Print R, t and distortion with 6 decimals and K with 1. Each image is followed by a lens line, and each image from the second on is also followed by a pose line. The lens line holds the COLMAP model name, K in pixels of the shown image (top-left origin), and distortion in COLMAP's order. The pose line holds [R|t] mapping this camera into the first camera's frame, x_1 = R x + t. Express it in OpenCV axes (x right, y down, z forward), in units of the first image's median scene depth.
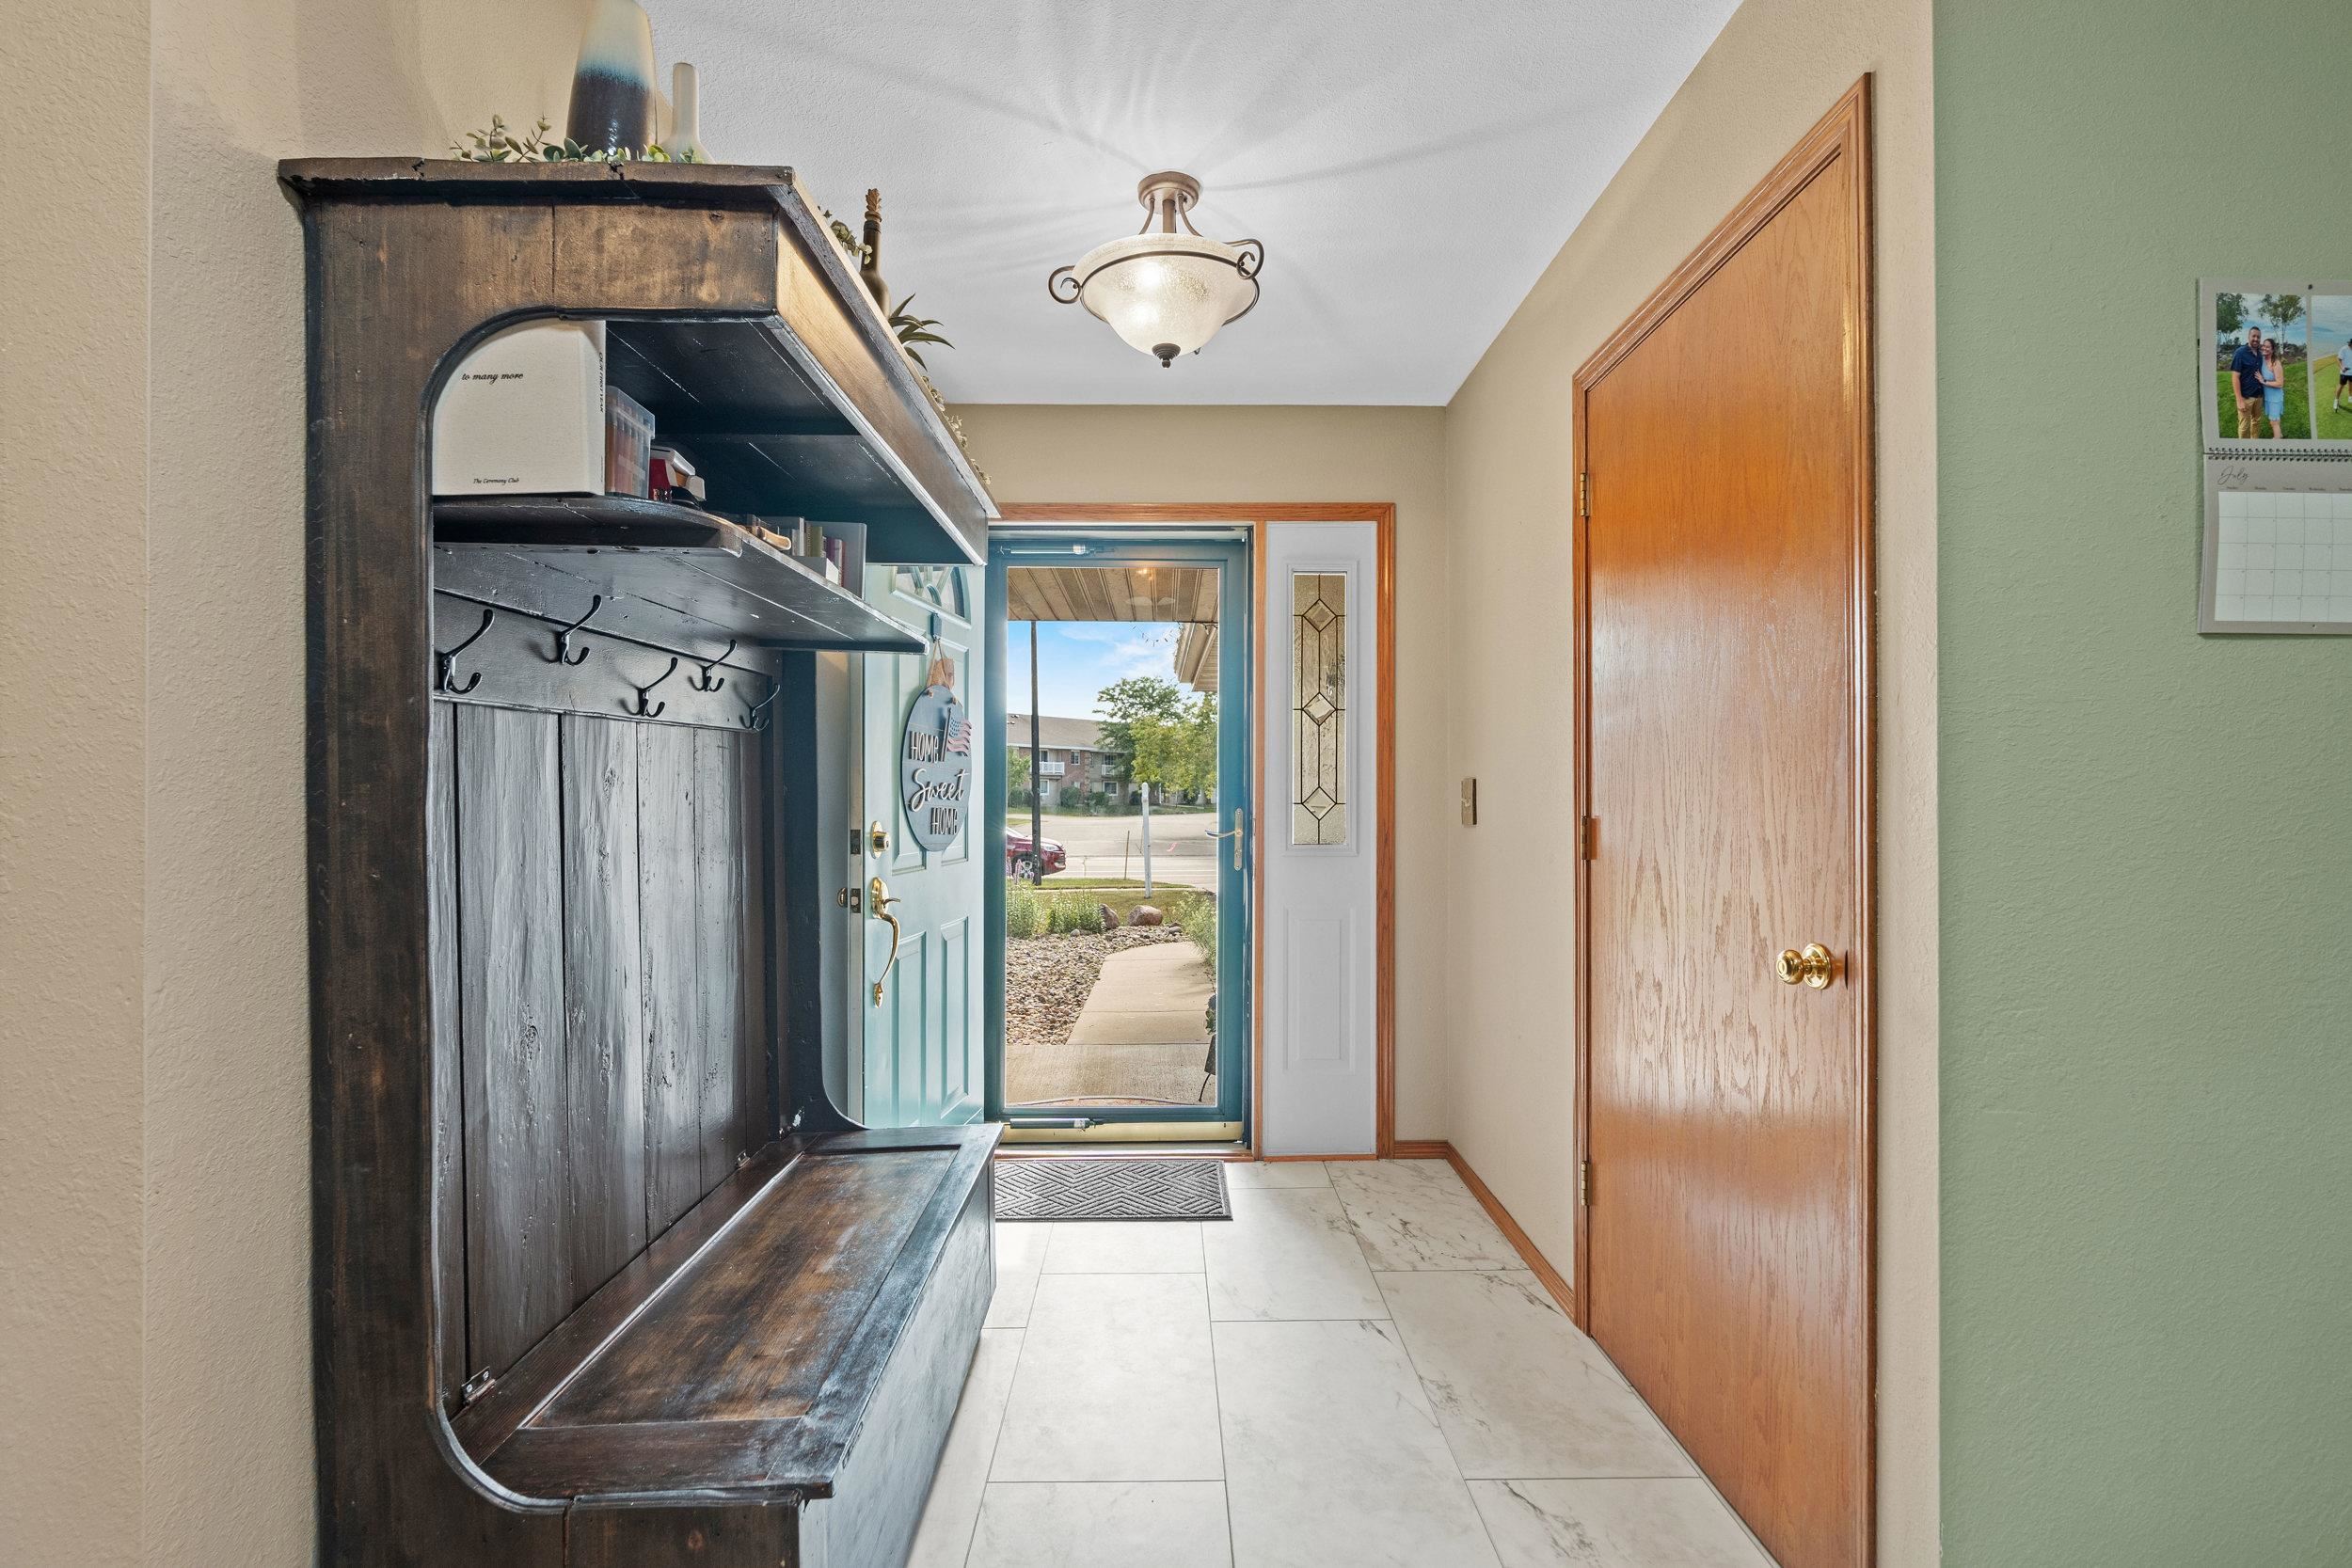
lens RADIAL K [[1060.7, 0, 1170.7], [0, 1060.7, 791.5], [0, 0, 1]] dist [-0.010645, 0.003732]
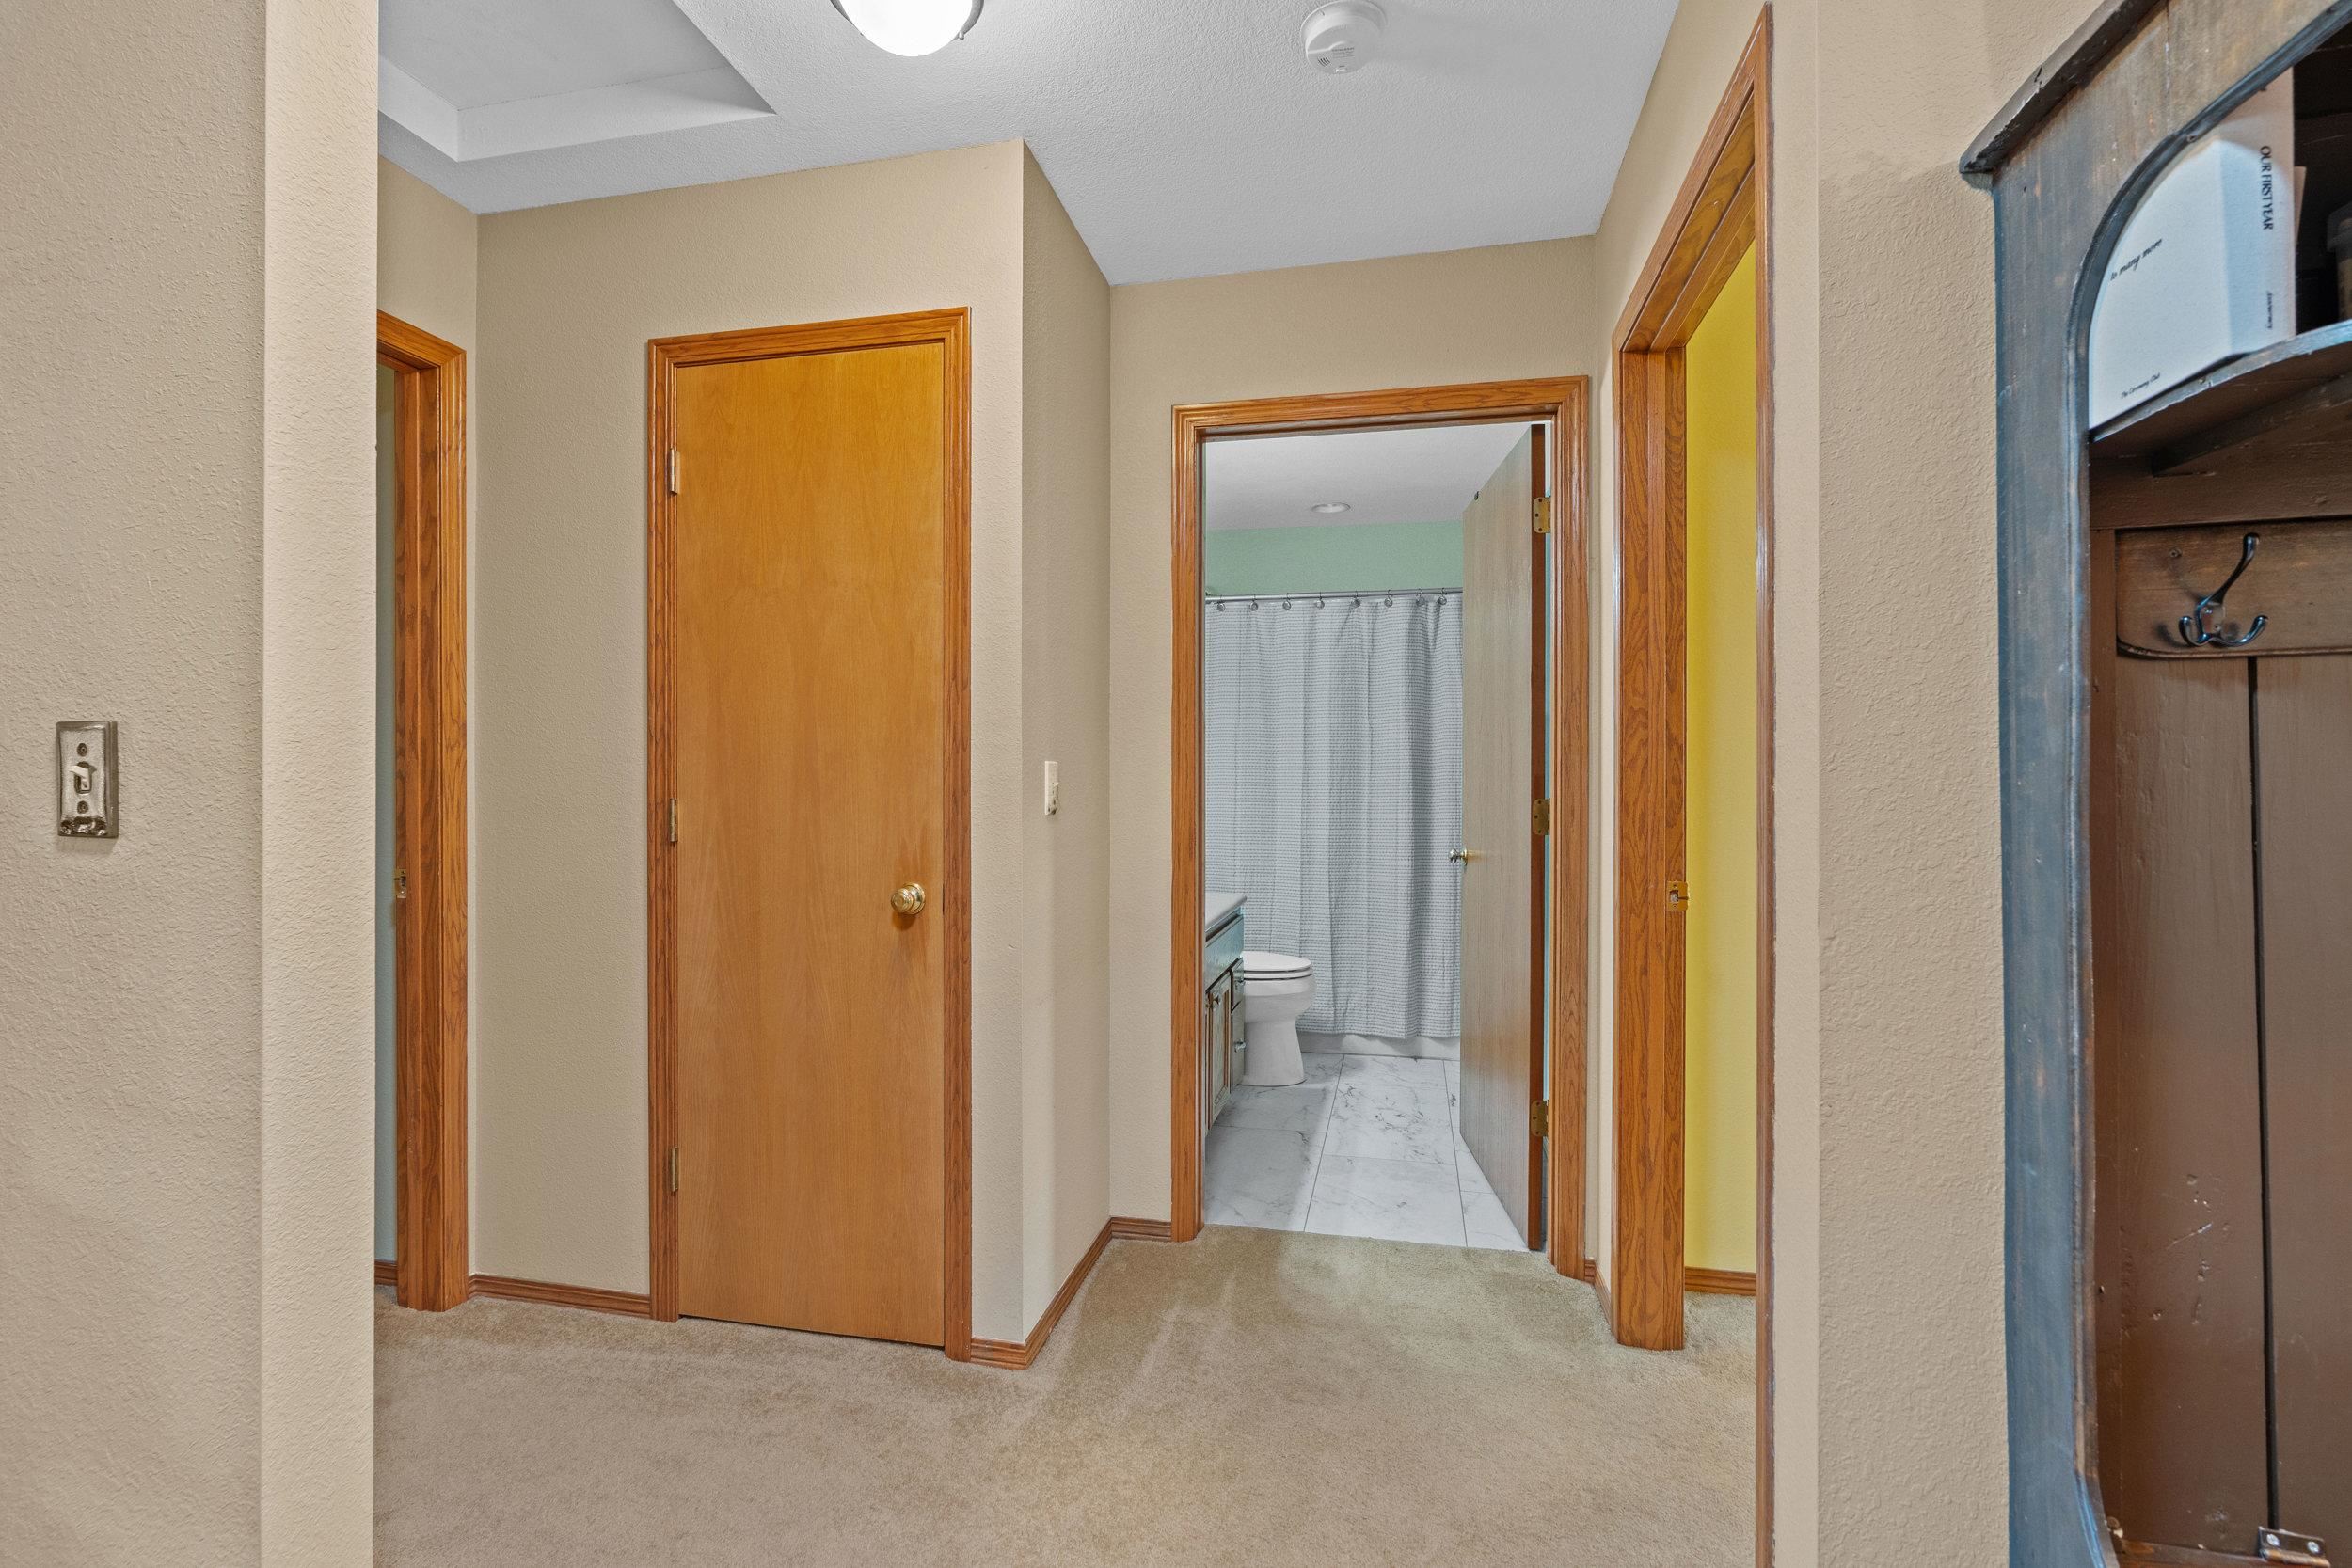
lens RADIAL K [[1060.7, 0, 1172.5], [0, 1060.7, 779.4], [0, 0, 1]] dist [-0.010645, 0.003732]
pose [[-0.213478, -0.001403, -0.976947, 0.311148], [0.002830, 0.999994, -0.002055, 0.008060], [0.976944, -0.003204, -0.213473, 0.445914]]
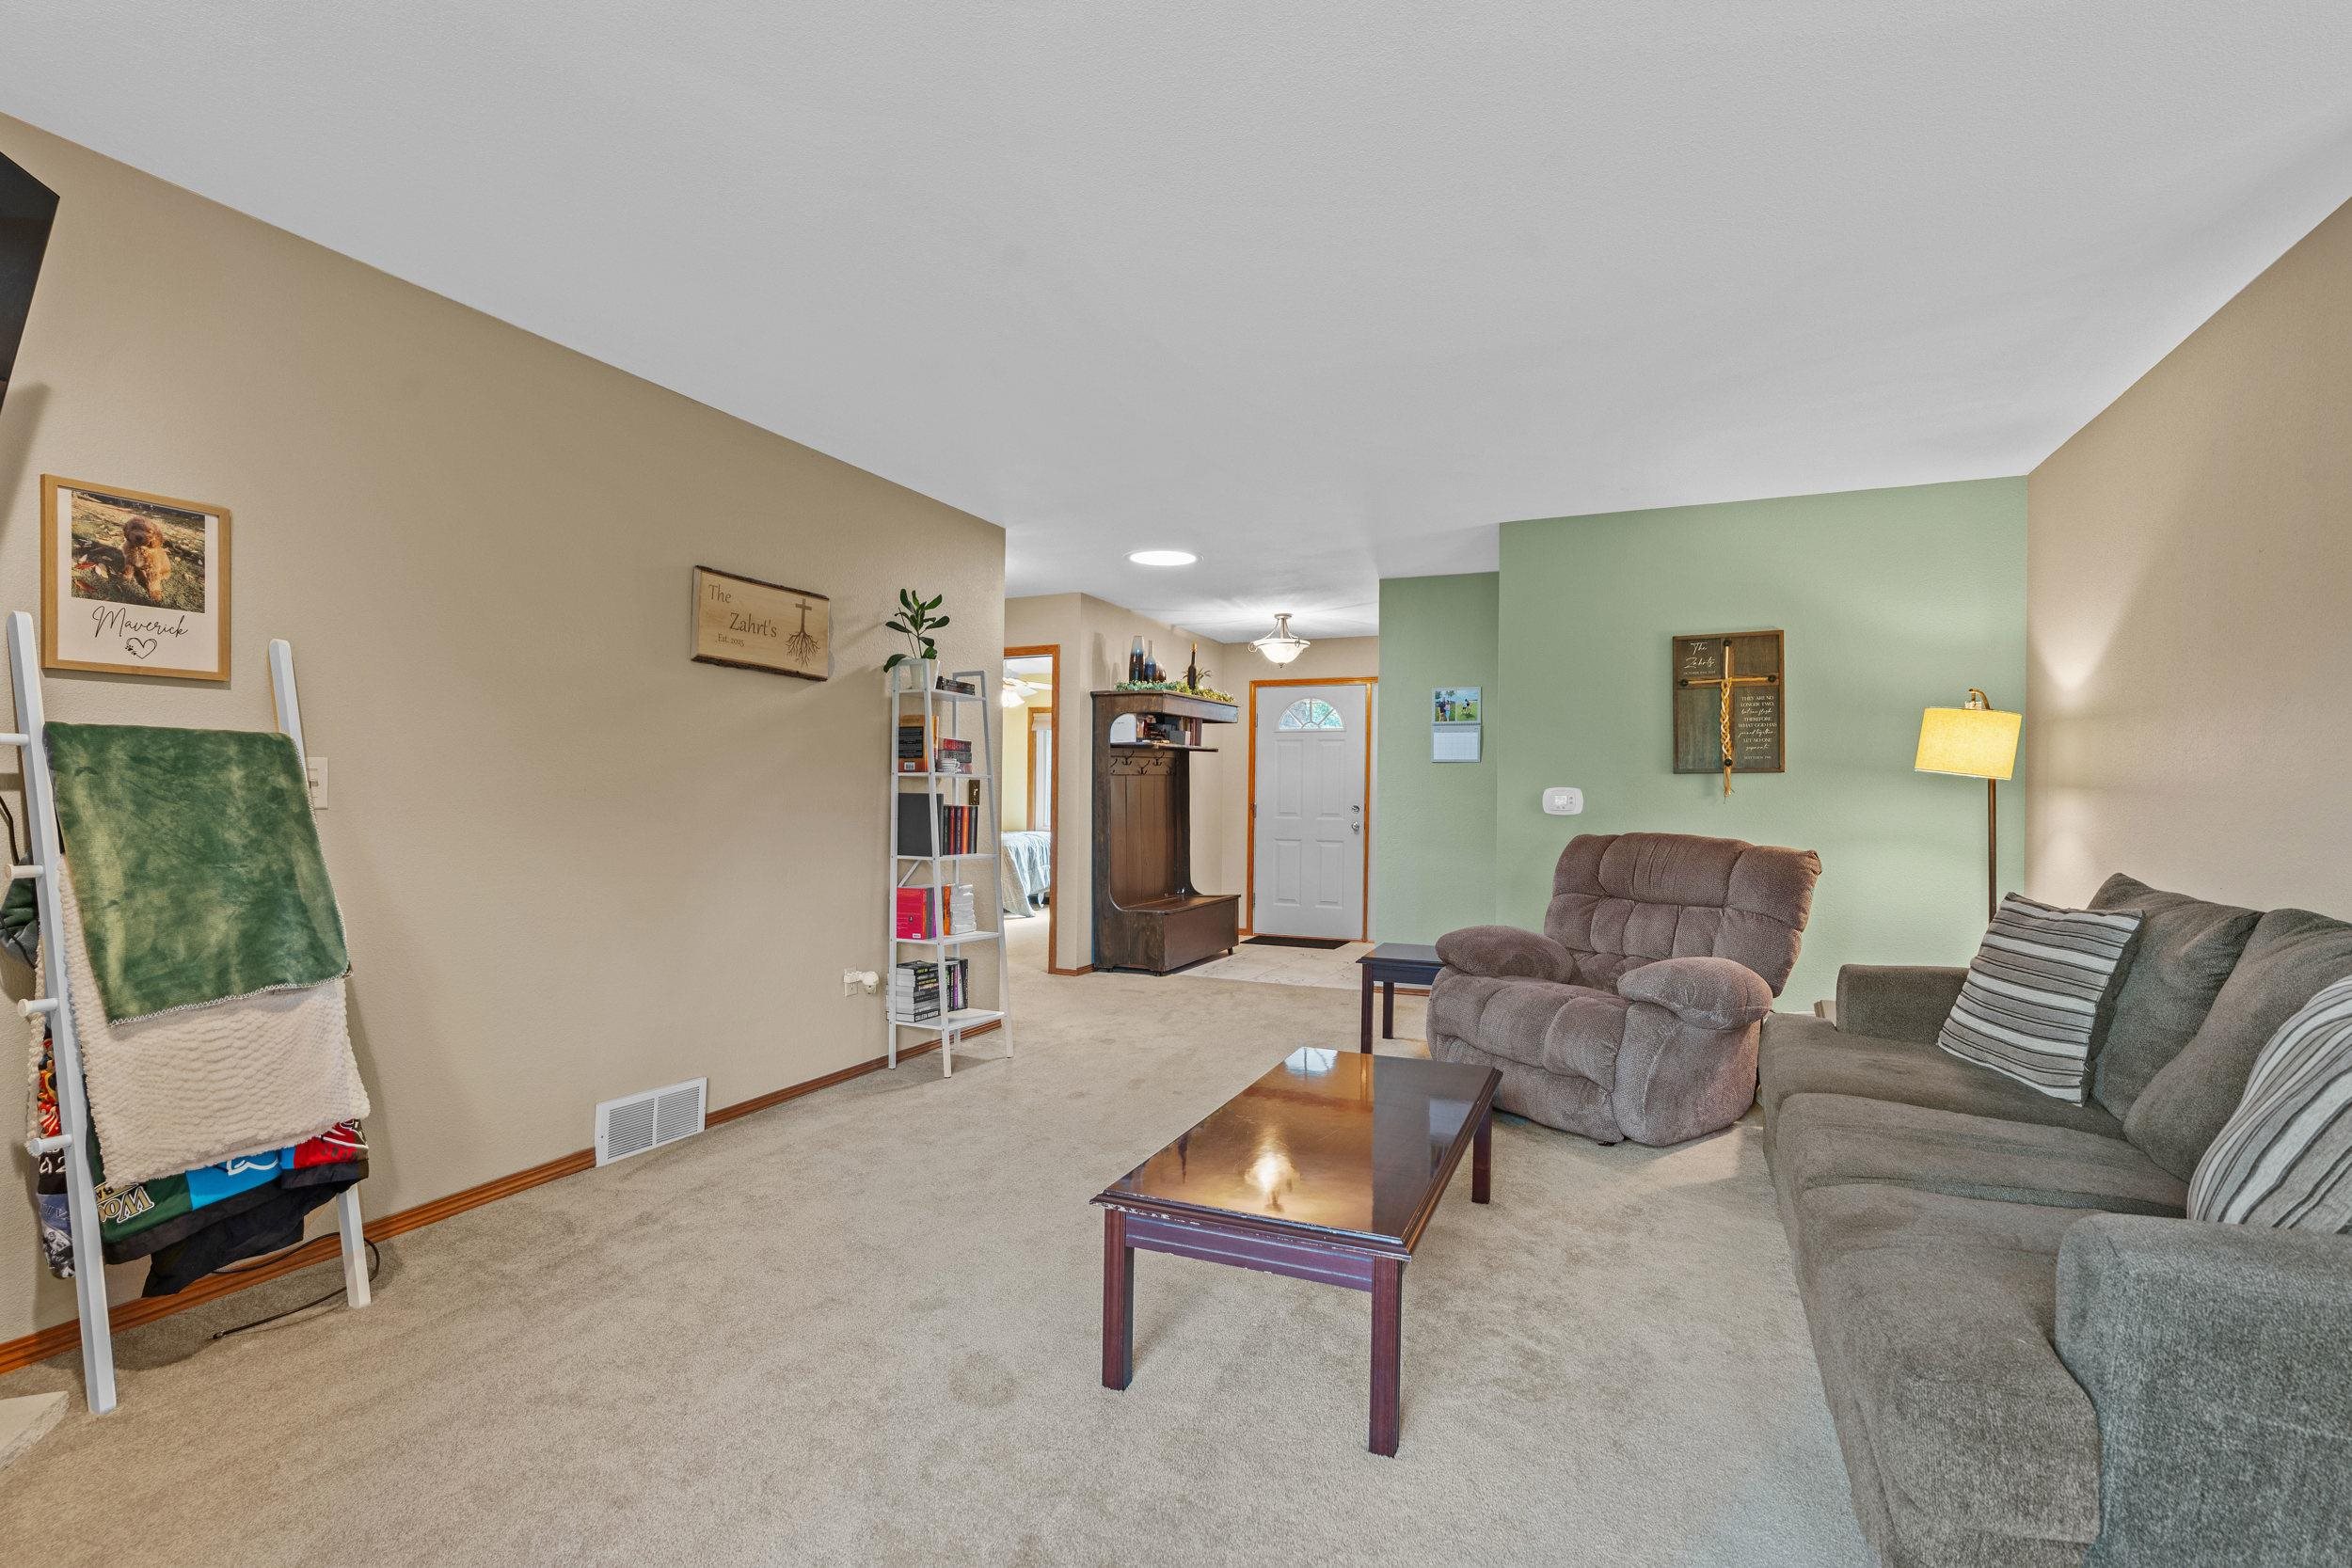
lens RADIAL K [[1060.7, 0, 1180.6], [0, 1060.7, 801.5], [0, 0, 1]] dist [-0.010645, 0.003732]
pose [[0.912813, 0.004779, -0.408350, 2.030992], [-0.001377, 0.999962, 0.008623, -0.008780], [0.408375, -0.007309, 0.912785, -4.159386]]
